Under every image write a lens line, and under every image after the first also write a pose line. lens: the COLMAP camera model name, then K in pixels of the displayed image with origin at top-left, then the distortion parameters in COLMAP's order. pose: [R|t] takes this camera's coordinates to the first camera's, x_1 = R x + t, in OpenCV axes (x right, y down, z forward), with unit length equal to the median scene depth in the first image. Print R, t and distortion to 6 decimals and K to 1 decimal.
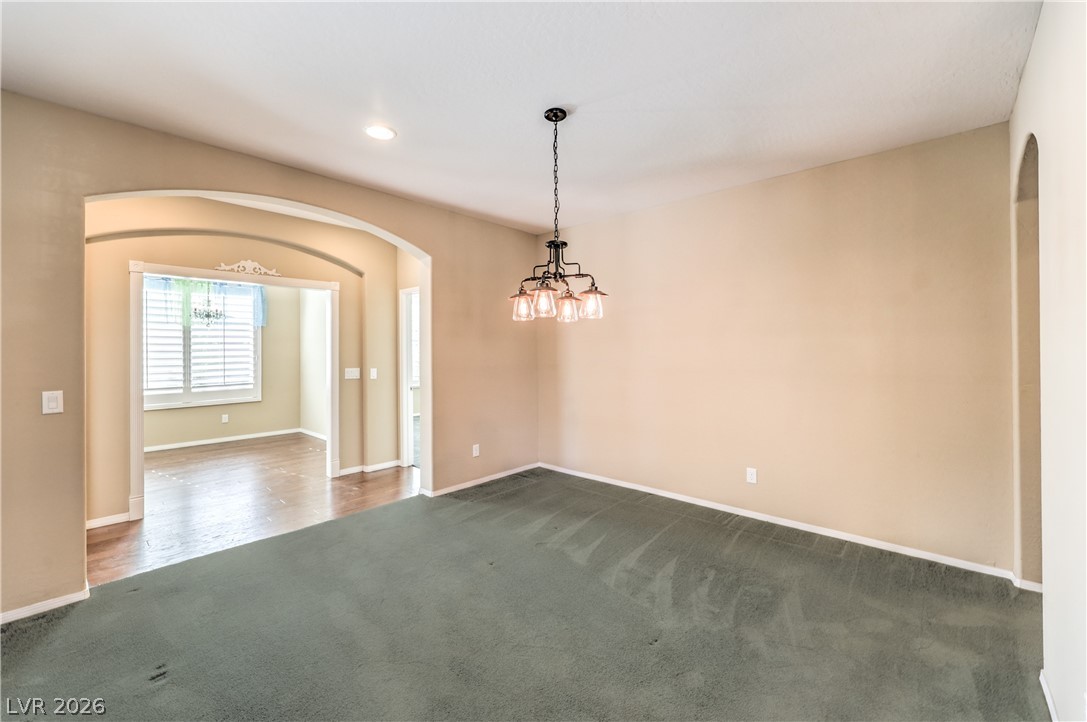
lens RADIAL K [[440.4, 0, 542.4], [0, 440.4, 348.2], [0, 0, 1]] dist [-0.004038, 0.000598]
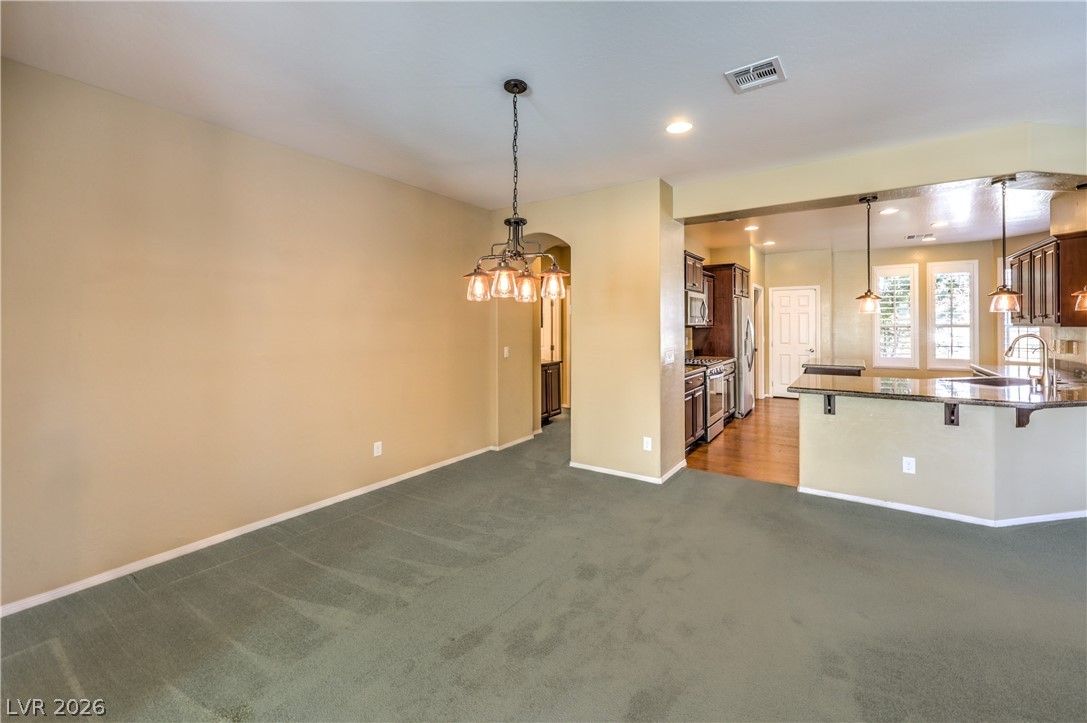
lens RADIAL K [[440.4, 0, 546.4], [0, 440.4, 330.9], [0, 0, 1]] dist [-0.004038, 0.000598]
pose [[-0.125257, -0.004874, 0.992112, -0.550722], [0.006197, 0.999965, 0.005695, -0.002014], [-0.992105, 0.006862, -0.125222, 0.626126]]
